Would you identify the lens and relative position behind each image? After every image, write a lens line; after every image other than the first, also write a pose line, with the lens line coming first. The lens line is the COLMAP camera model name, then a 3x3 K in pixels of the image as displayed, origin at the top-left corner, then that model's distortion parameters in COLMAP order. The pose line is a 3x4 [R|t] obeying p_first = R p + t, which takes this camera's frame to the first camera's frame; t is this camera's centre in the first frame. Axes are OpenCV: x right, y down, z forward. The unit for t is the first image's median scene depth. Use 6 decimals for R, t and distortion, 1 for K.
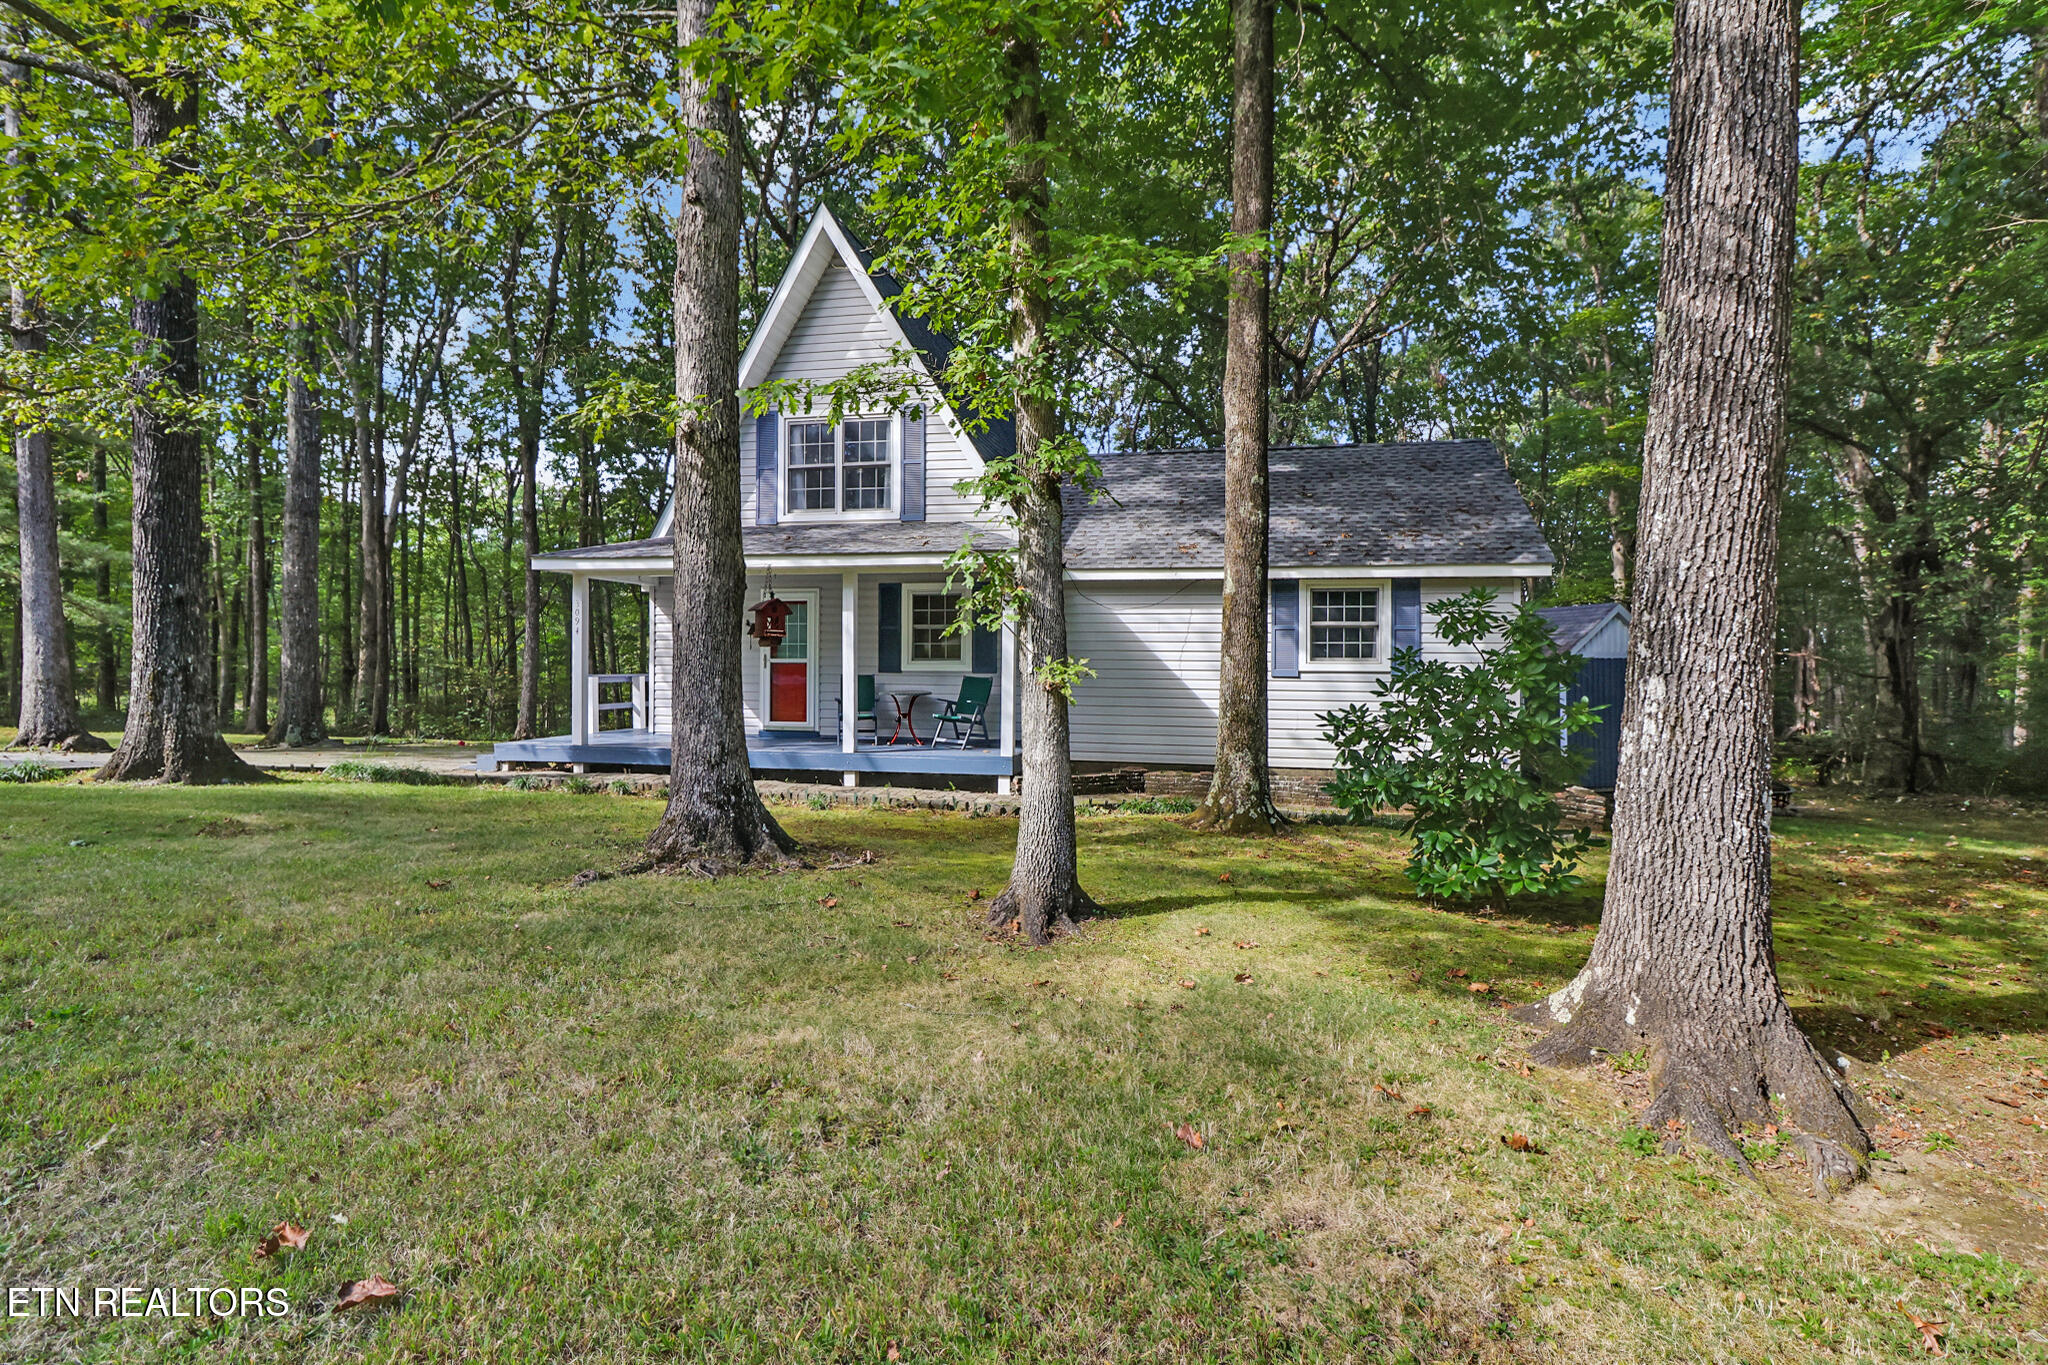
lens RADIAL K [[984.7, 0, 1024.0], [0, 984.7, 682.5], [0, 0, 1]] dist [-0.015088, -0.000438]
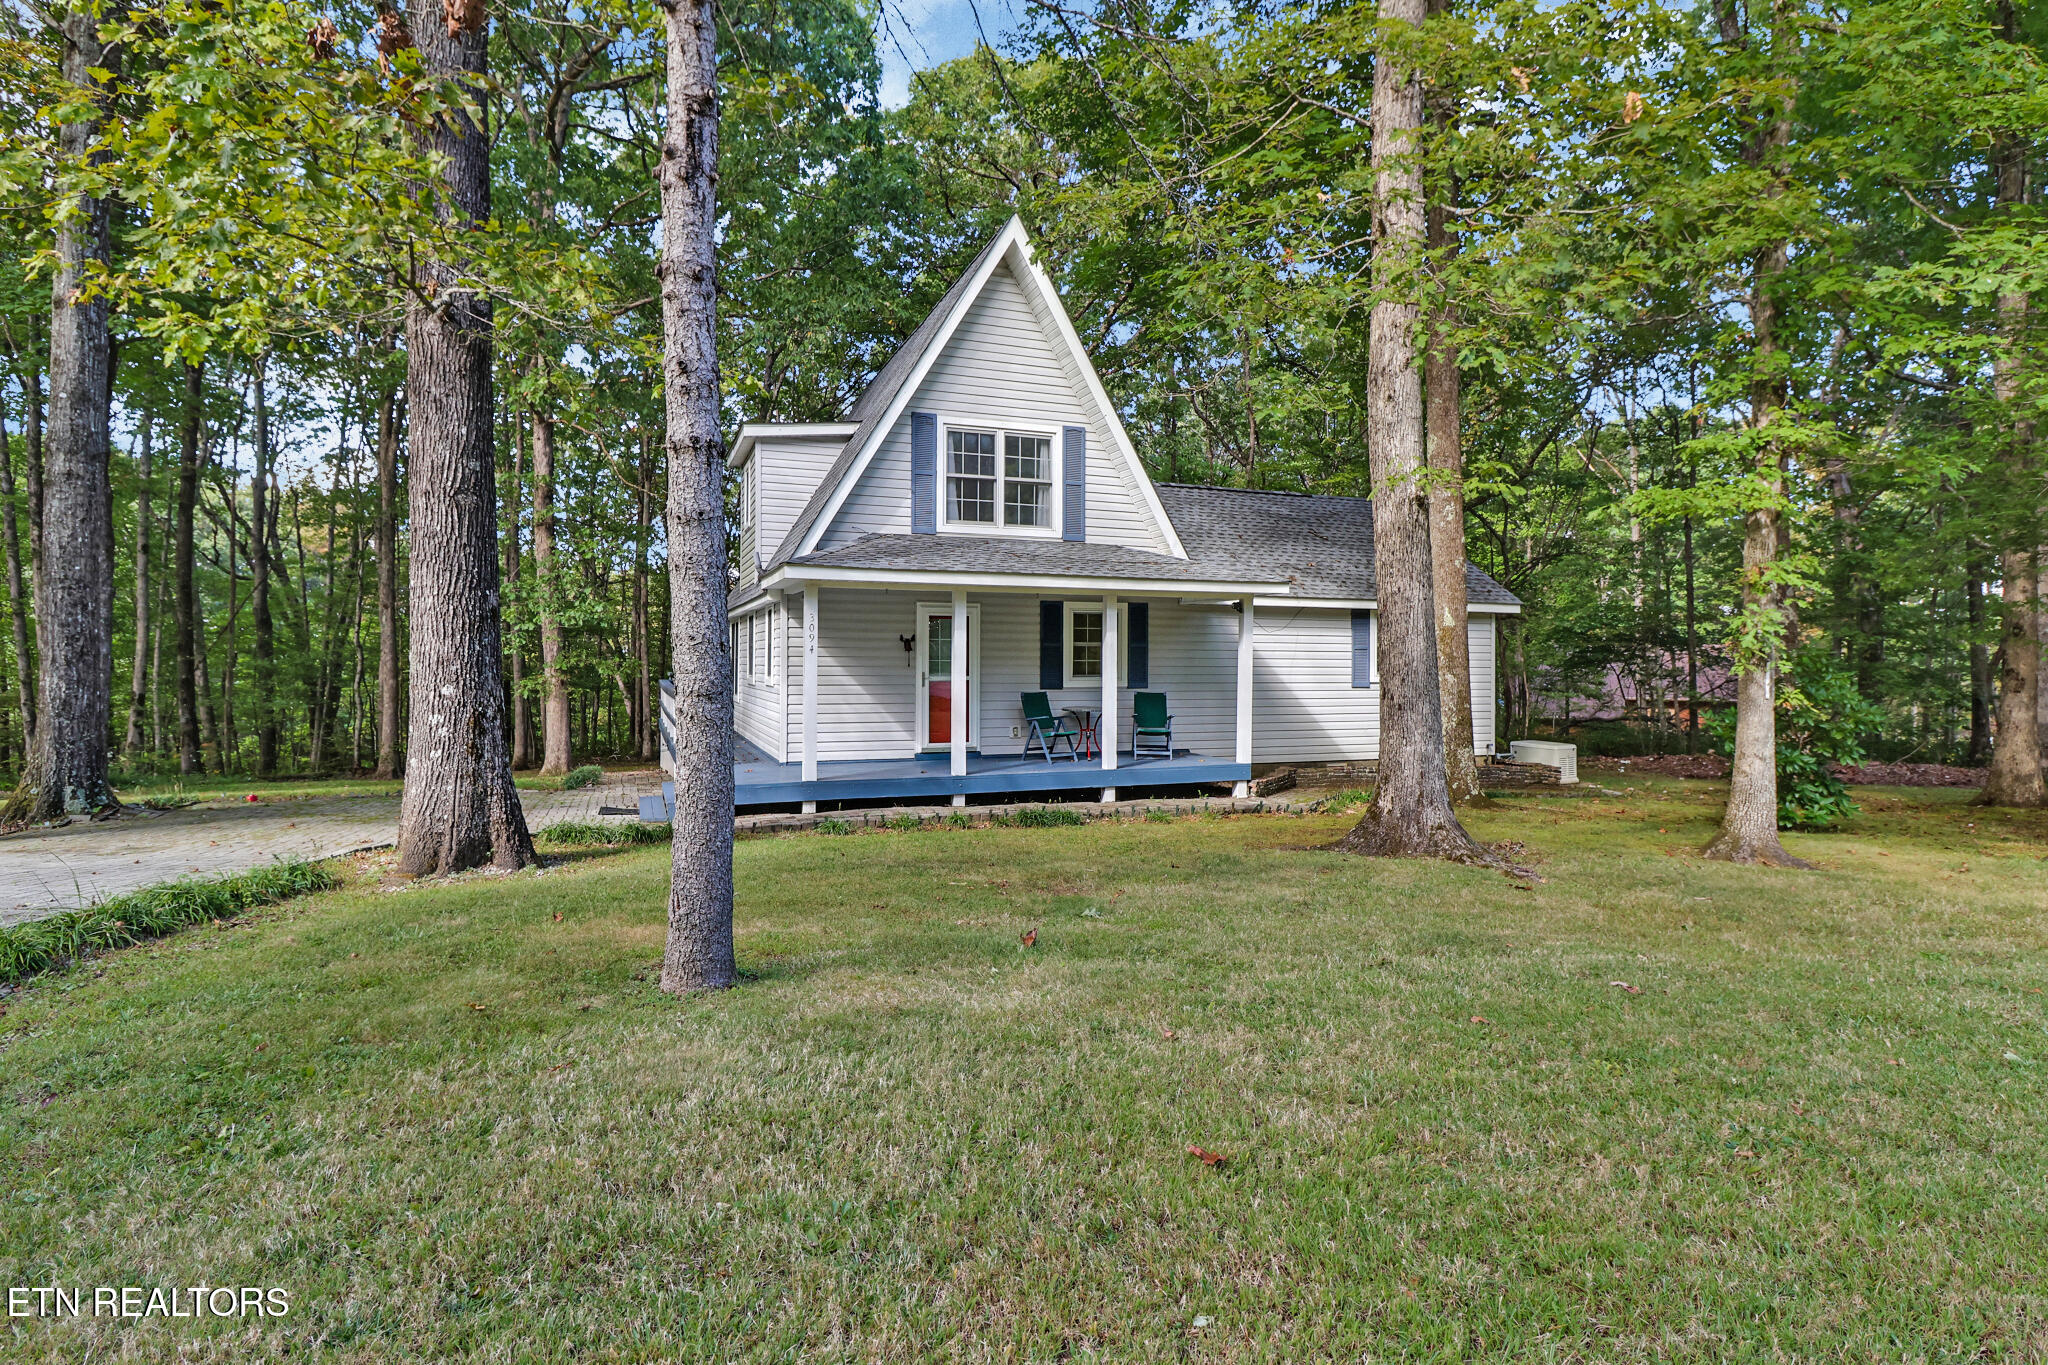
lens RADIAL K [[1052.3, 0, 1024.0], [0, 1052.3, 682.5], [0, 0, 1]] dist [-0.004040, -0.000745]
pose [[0.829523, -0.016278, 0.558235, -0.838662], [0.013610, 0.999867, 0.008932, -0.029563], [-0.558307, 0.000188, 0.829634, 0.129137]]
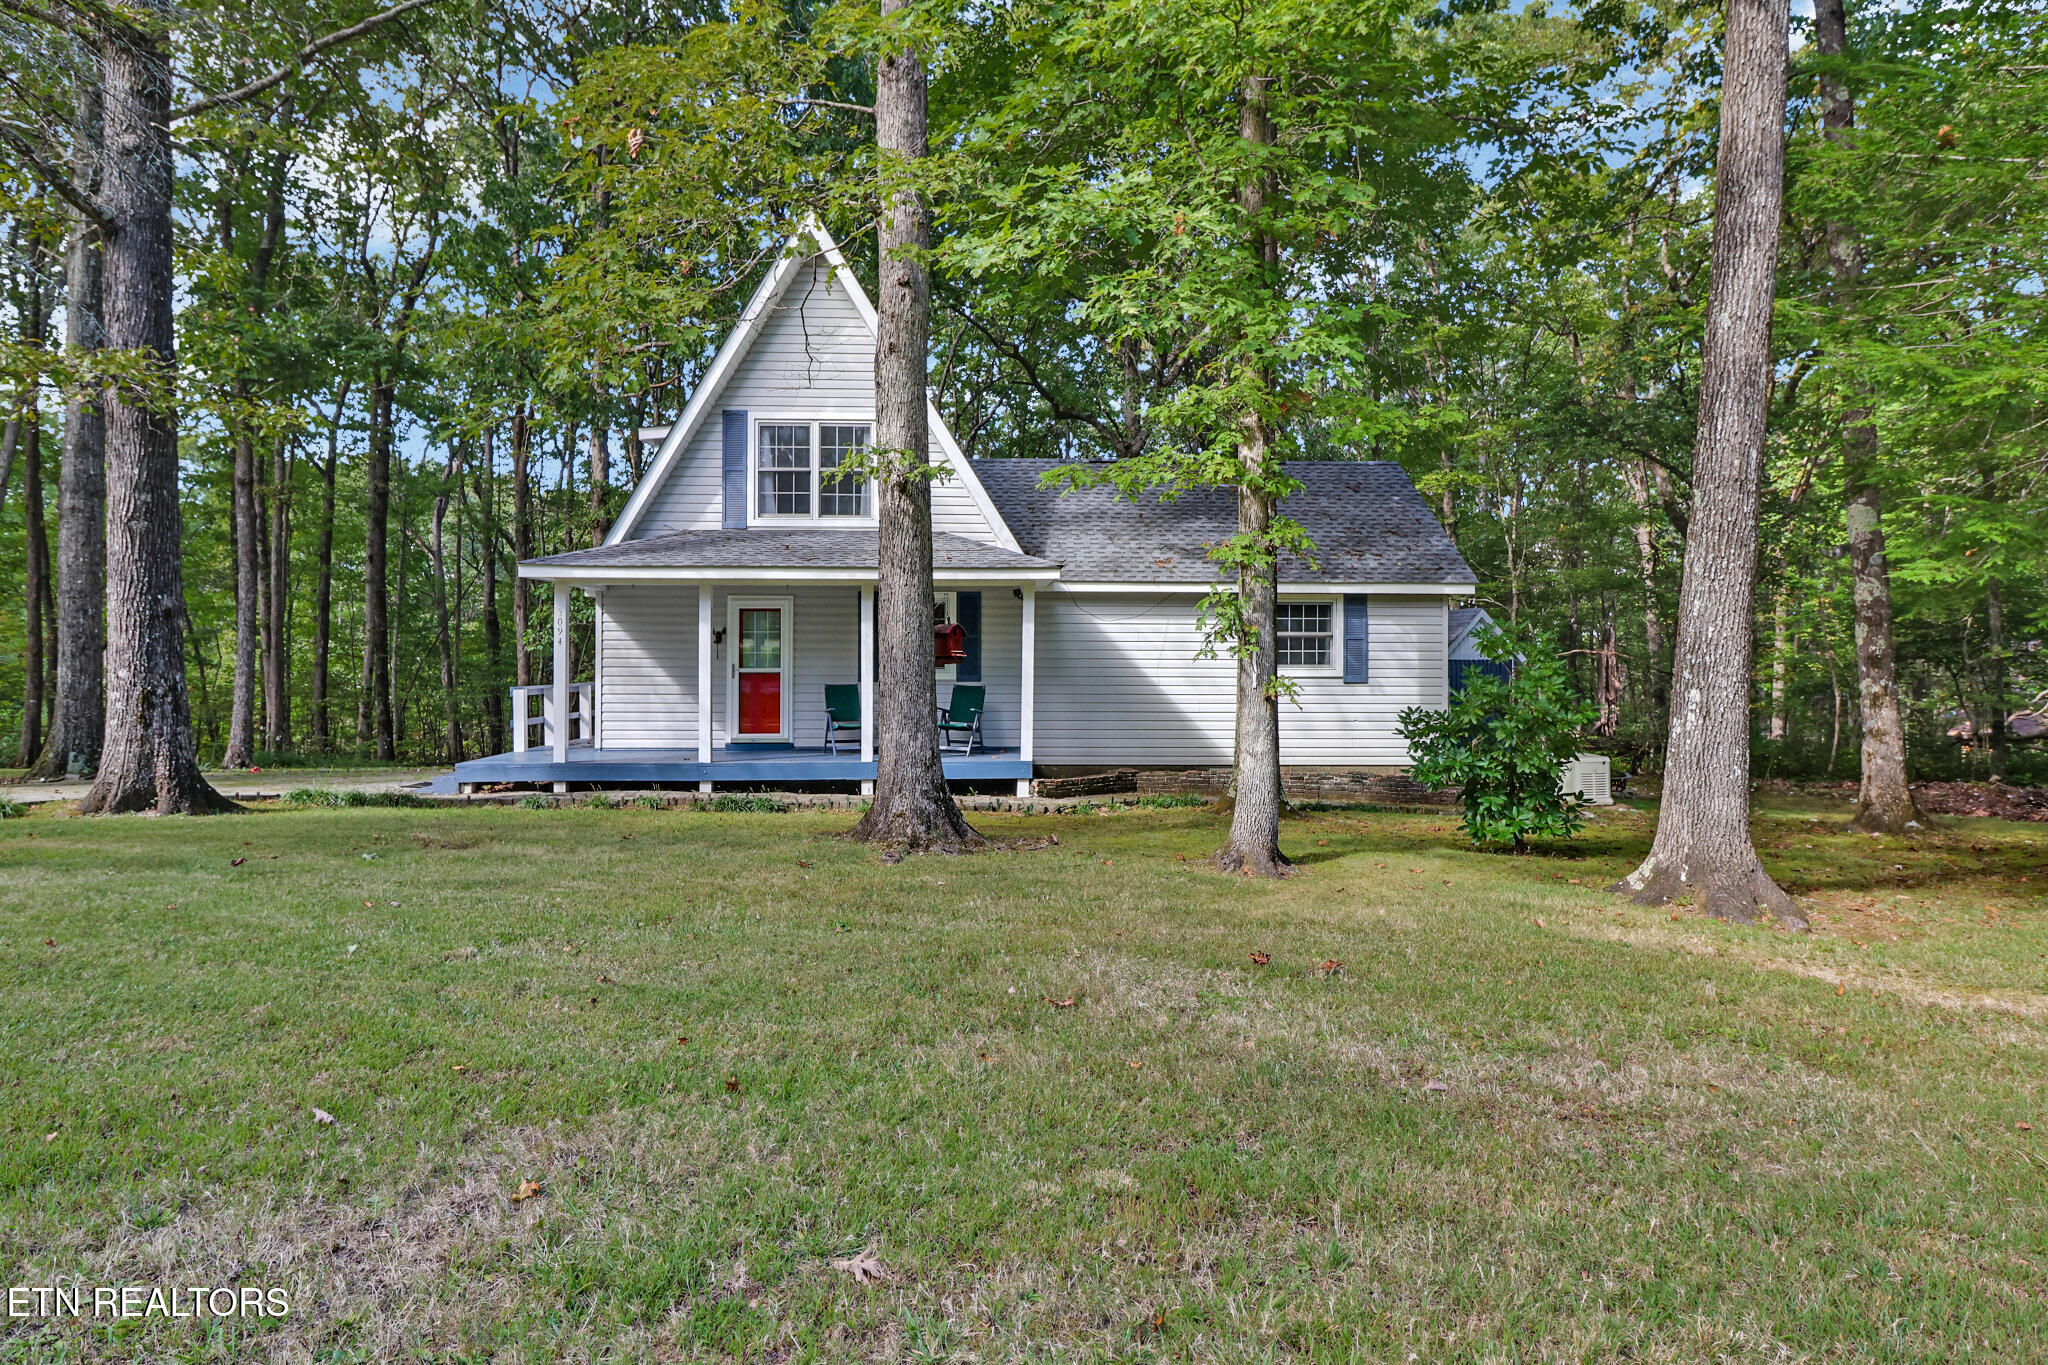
lens RADIAL K [[1239.6, 0, 1021.8], [0, 1239.6, 689.9], [0, 0, 1]] dist [-0.001046, 0.000087]
pose [[0.965065, -0.012360, 0.261721, -0.348324], [0.010734, 0.999913, 0.007639, -0.010719], [-0.261792, -0.004563, 0.965113, -0.268891]]
